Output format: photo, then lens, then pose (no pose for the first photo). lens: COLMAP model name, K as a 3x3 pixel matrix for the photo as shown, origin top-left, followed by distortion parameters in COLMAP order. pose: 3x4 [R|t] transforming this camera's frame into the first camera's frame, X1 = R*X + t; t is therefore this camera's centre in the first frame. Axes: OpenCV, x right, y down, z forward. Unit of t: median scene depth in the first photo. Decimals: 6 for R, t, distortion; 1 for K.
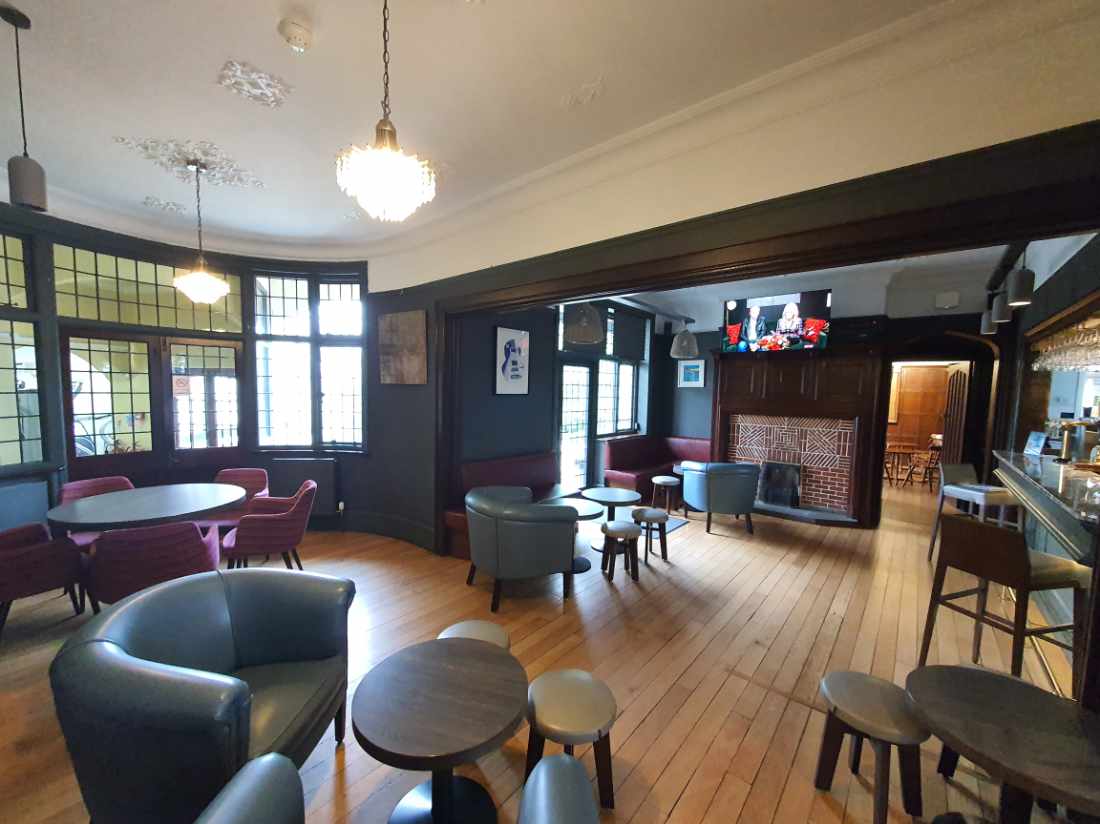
lens RADIAL K [[437.4, 0, 541.8], [0, 437.4, 419.0], [0, 0, 1]] dist [0.000205, -0.000294]
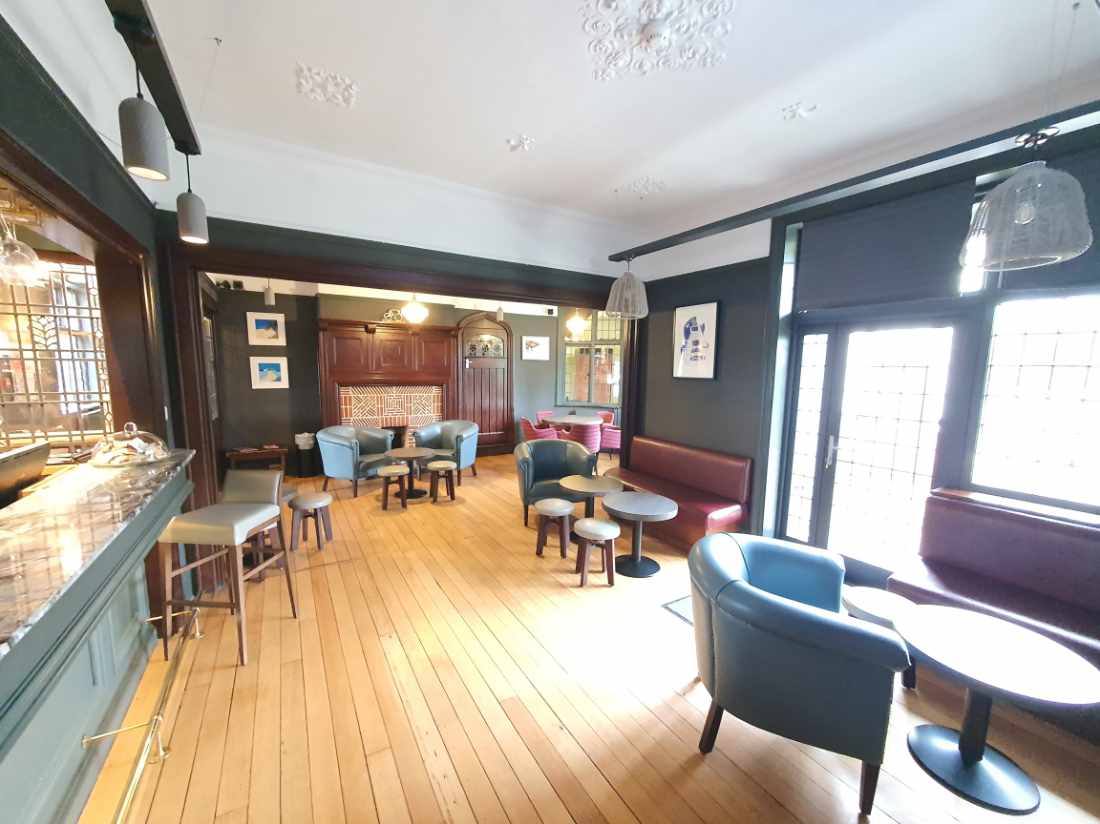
lens RADIAL K [[437.4, 0, 546.7], [0, 437.4, 415.7], [0, 0, 1]] dist [0.000205, -0.000294]
pose [[-0.308265, 0.085449, -0.947455, 0.919342], [-0.083890, 0.989636, 0.116548, -0.061233], [0.947594, 0.115410, -0.297902, 1.024472]]
